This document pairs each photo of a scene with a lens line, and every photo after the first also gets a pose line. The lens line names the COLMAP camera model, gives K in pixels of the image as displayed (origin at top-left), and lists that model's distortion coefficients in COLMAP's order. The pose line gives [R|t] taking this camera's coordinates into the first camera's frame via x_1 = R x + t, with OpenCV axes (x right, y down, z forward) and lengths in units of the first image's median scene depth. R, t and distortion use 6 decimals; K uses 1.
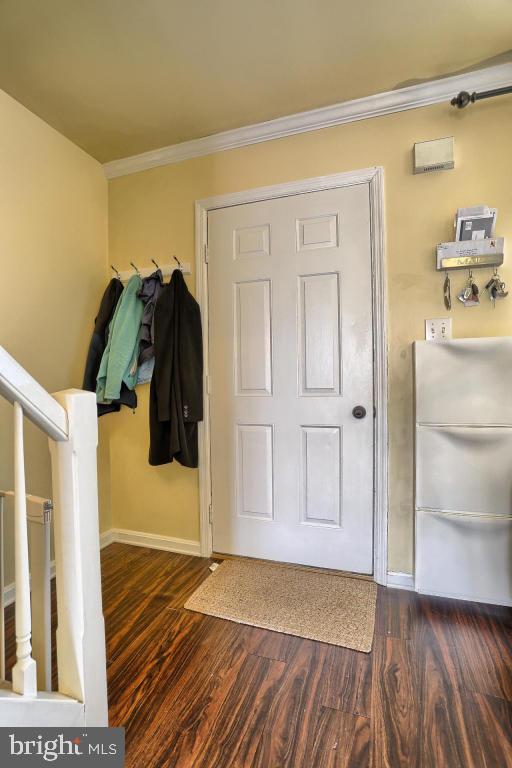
lens RADIAL K [[380.4, 0, 227.7], [0, 380.4, 383.3], [0, 0, 1]] dist [-0.099469, 0.051593]
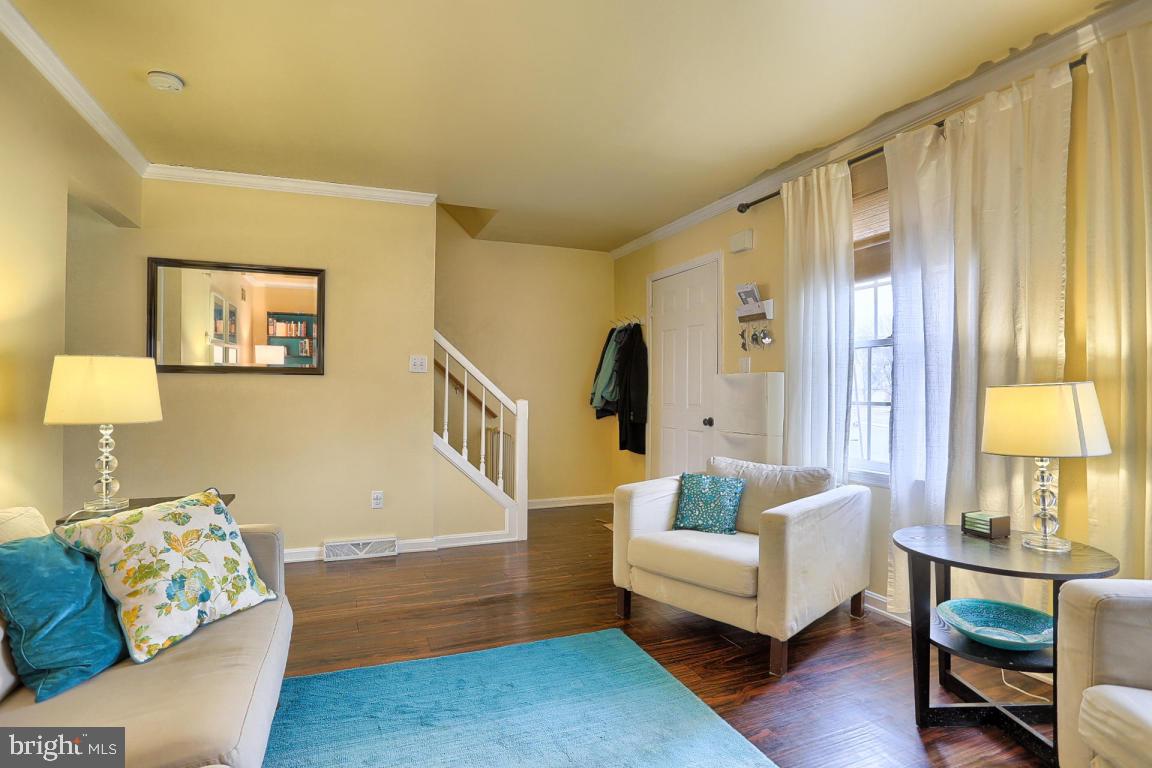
lens RADIAL K [[567.0, 0, 571.7], [0, 567.0, 388.0], [0, 0, 1]] dist [-0.086542, 0.032775]
pose [[0.682784, 0.020806, -0.730324, 1.397234], [-0.030112, 0.999546, 0.000324, -0.033712], [0.730000, 0.021770, 0.683101, -0.768216]]
